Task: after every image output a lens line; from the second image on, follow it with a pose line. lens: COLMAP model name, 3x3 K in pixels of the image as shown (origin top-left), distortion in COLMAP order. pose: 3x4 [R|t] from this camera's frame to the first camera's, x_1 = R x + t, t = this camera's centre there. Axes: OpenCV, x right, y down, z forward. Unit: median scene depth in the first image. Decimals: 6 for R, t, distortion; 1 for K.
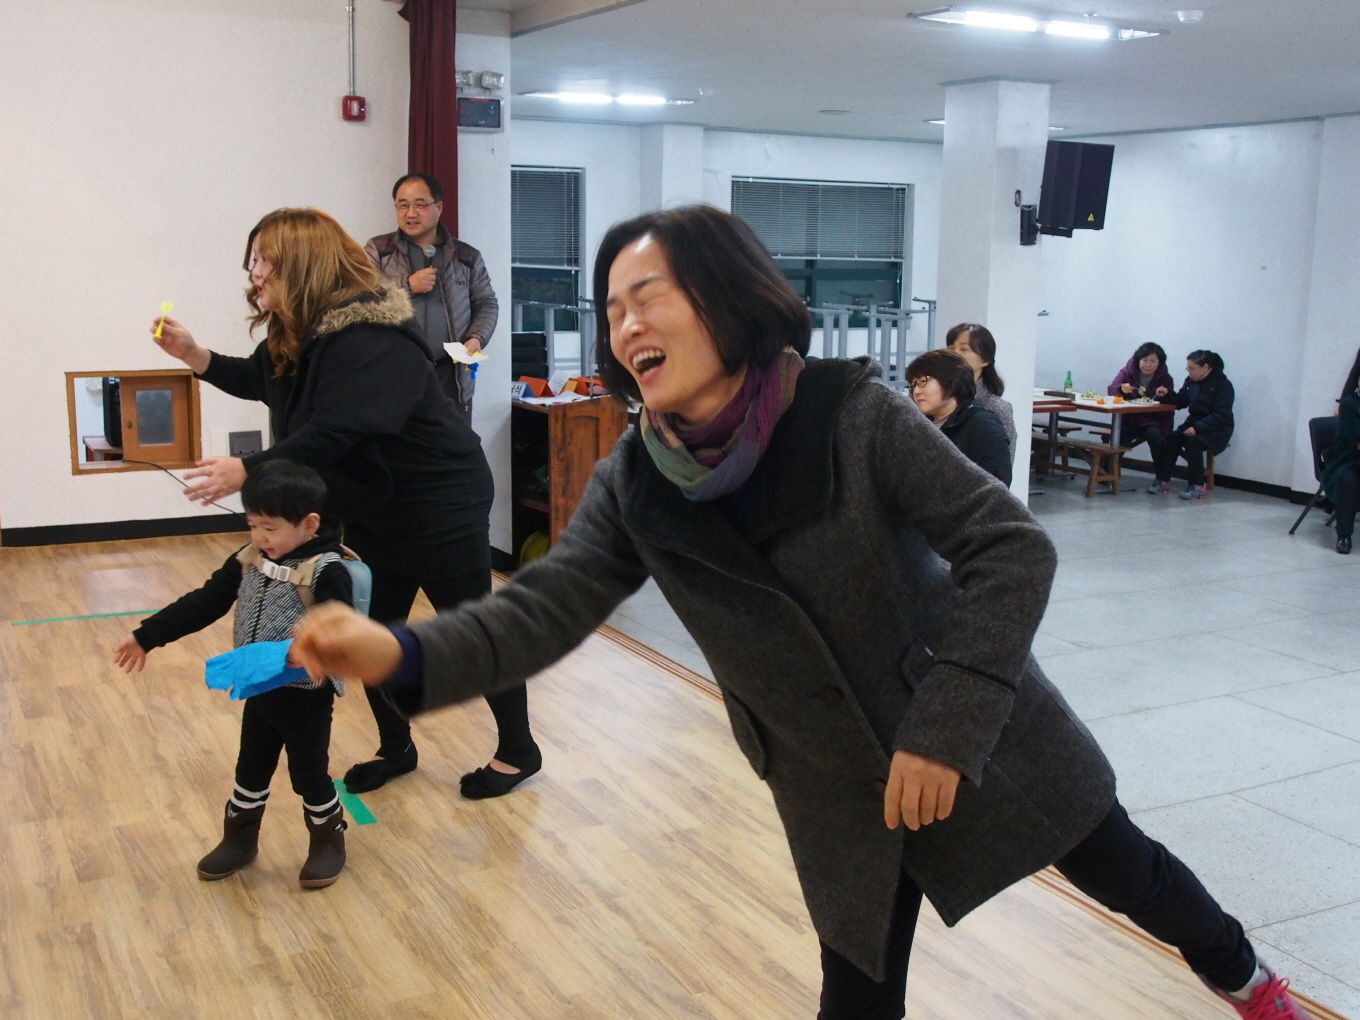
lens RADIAL K [[1488.5, 0, 680.0], [0, 1488.5, 510.0], [0, 0, 1]] dist [-0.015367, 0.014549]
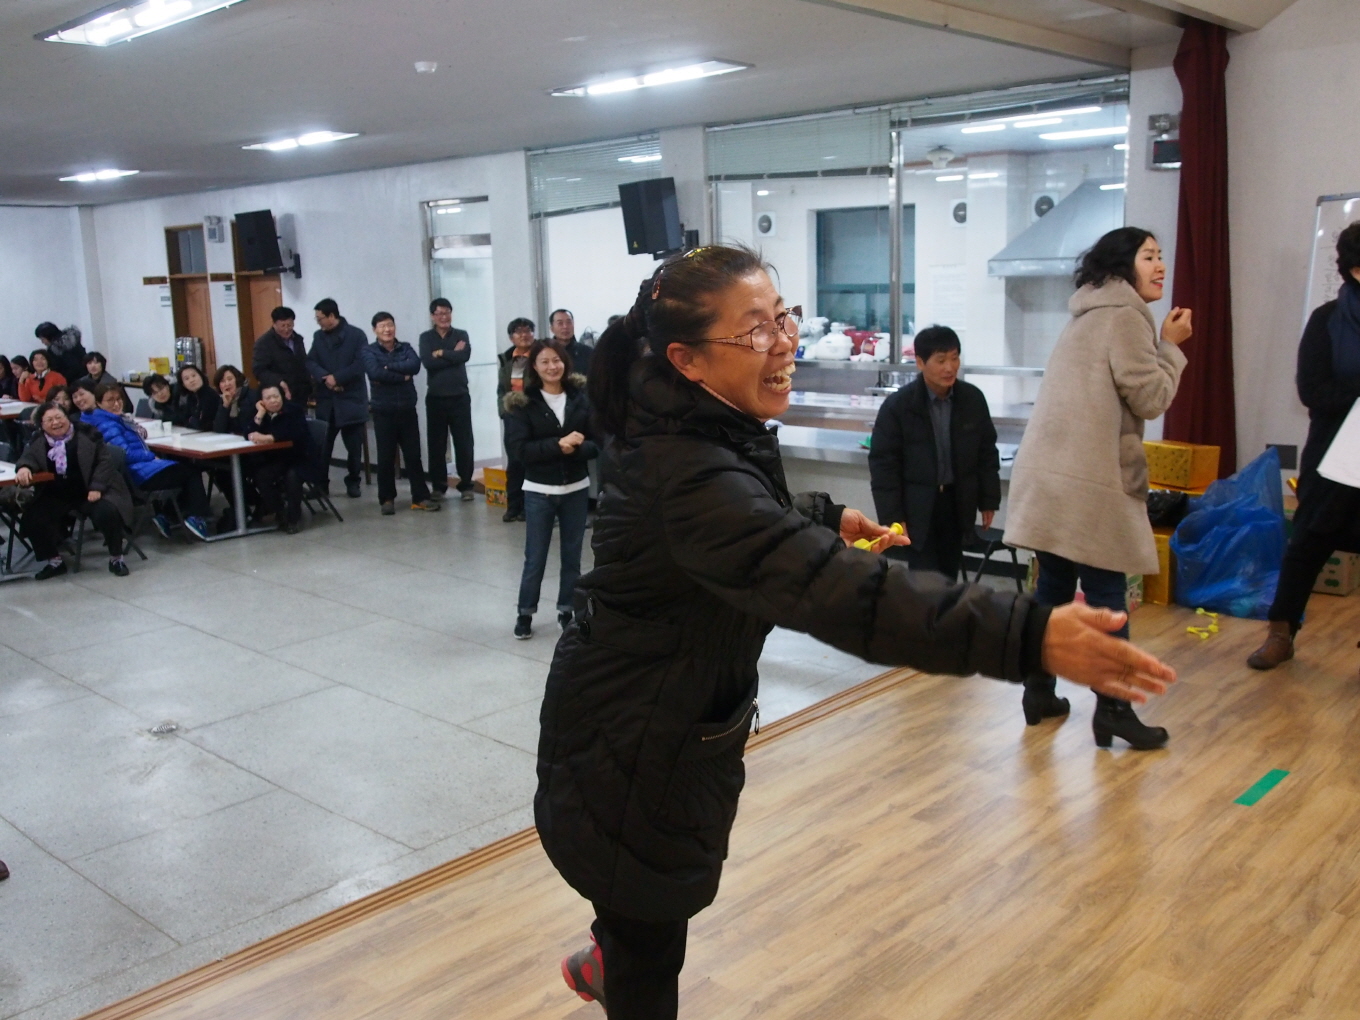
lens RADIAL K [[1235.9, 0, 680.0], [0, 1235.9, 510.0], [0, 0, 1]] dist [-0.013801, -0.009124]
pose [[-0.308729, -0.188746, 0.932235, -0.569952], [0.188838, 0.948439, 0.254565, -0.192591], [-0.932216, 0.254633, -0.257168, 0.999224]]
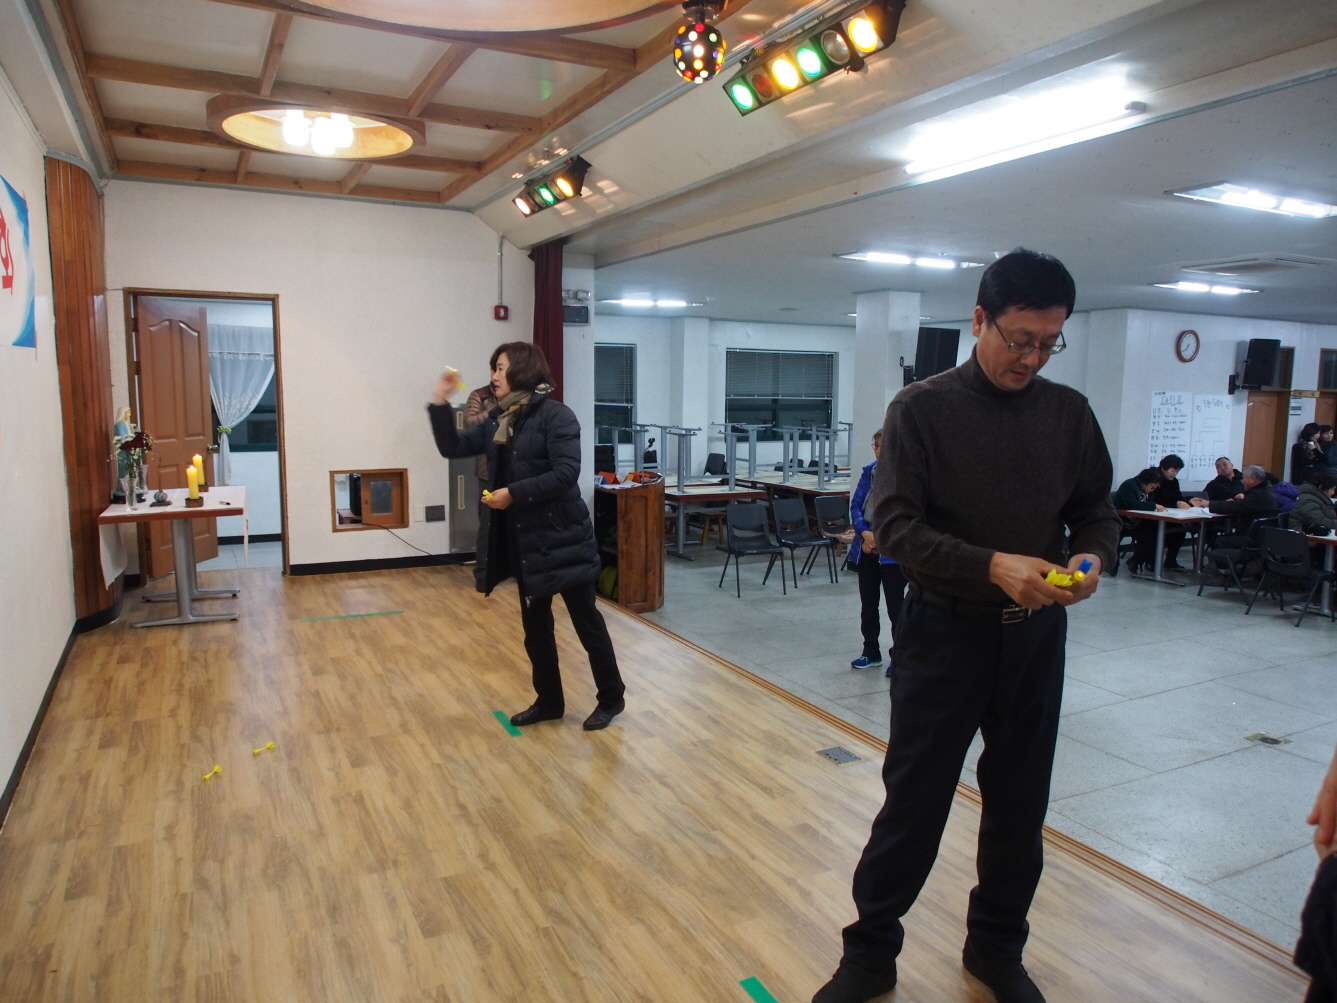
lens RADIAL K [[944.5, 0, 674.4], [0, 944.5, 507.2], [0, 0, 1]] dist [-0.020111, -0.003356]
pose [[0.999797, -0.004158, -0.019690, -0.007341], [0.003166, 0.998737, -0.050136, 0.003831], [0.019874, 0.050064, 0.998548, -0.074463]]
